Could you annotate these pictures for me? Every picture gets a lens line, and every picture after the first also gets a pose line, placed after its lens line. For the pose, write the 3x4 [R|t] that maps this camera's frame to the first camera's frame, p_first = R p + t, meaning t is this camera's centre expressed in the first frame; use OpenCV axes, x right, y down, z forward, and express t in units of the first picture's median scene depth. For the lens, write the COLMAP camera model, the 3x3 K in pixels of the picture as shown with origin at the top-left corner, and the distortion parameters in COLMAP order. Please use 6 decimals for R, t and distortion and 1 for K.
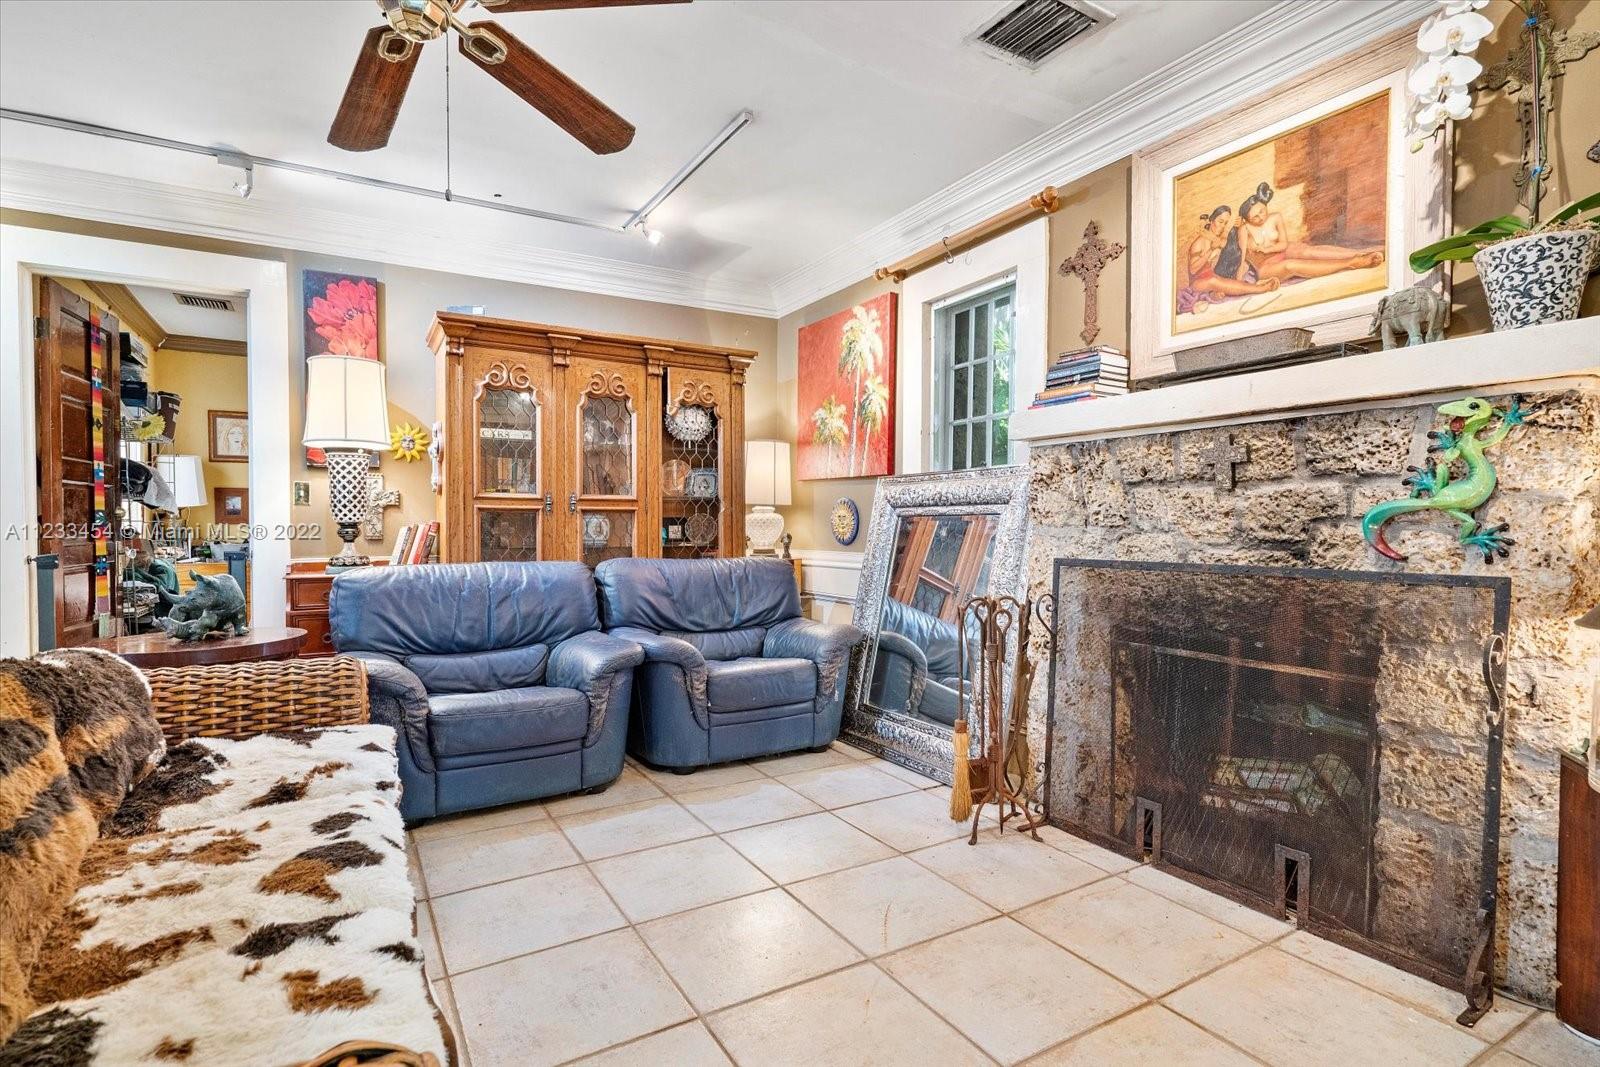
lens RADIAL K [[771.5, 0, 751.6], [0, 771.5, 544.9], [0, 0, 1]] dist [0.001728, 0.001426]
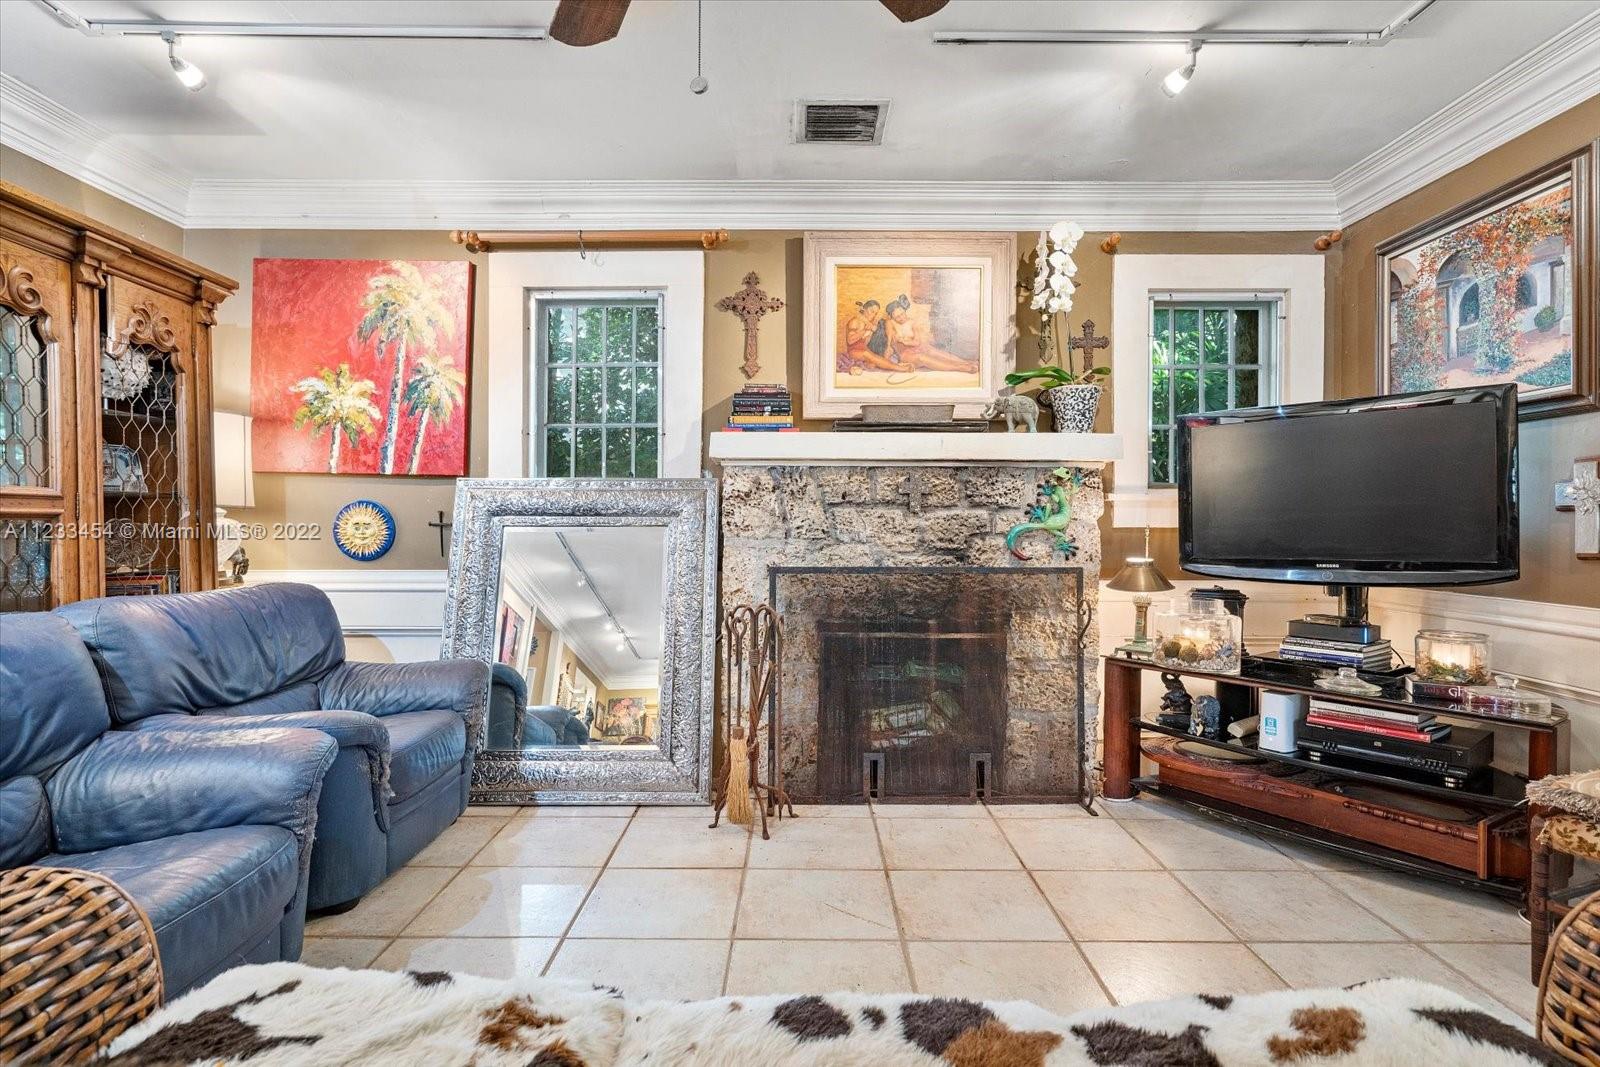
lens RADIAL K [[853.8, 0, 745.7], [0, 853.8, 530.1], [0, 0, 1]] dist [-0.004204, 0.000428]
pose [[0.504622, -0.006408, 0.863317, -0.717376], [0.020076, 0.999789, -0.004314, -0.032869], [-0.863107, 0.019508, 0.504644, 0.407376]]
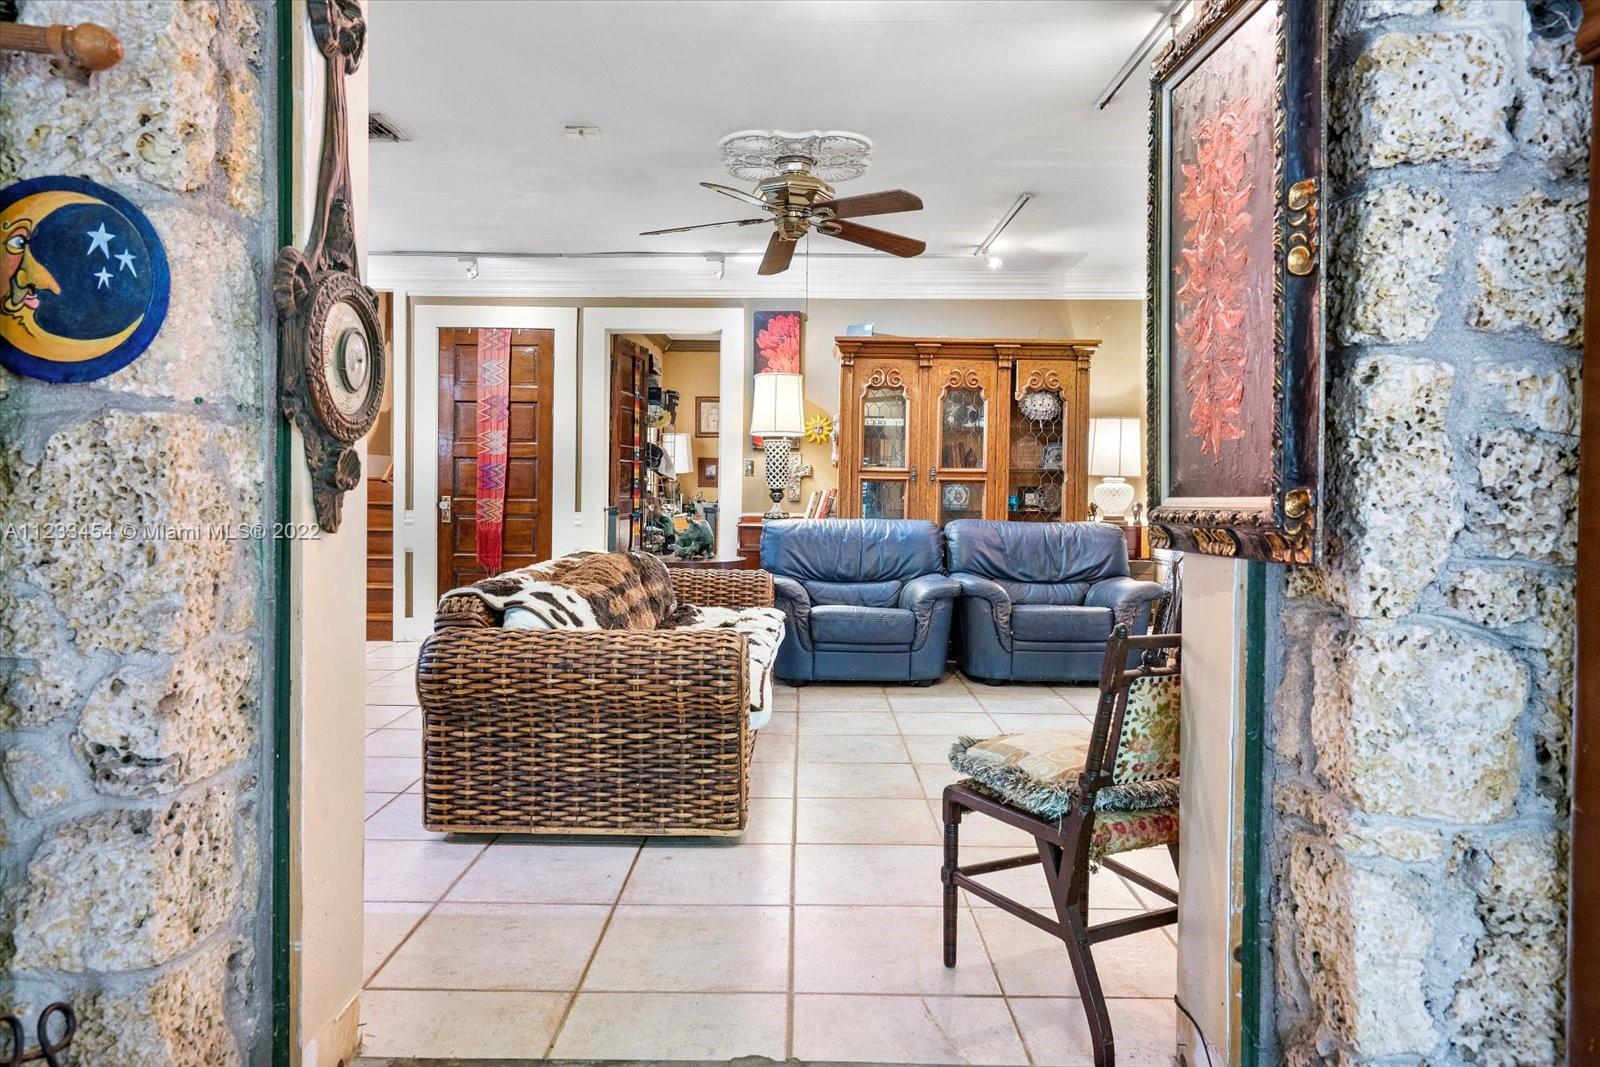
lens RADIAL K [[908.3, 0, 799.2], [0, 908.3, 511.2], [0, 0, 1]] dist [-0.001530, 0.000038]
pose [[0.879950, 0.023464, -0.474486, 0.429408], [-0.024102, 0.999698, 0.004739, 0.005545], [0.474454, 0.007266, 0.880250, -0.627913]]
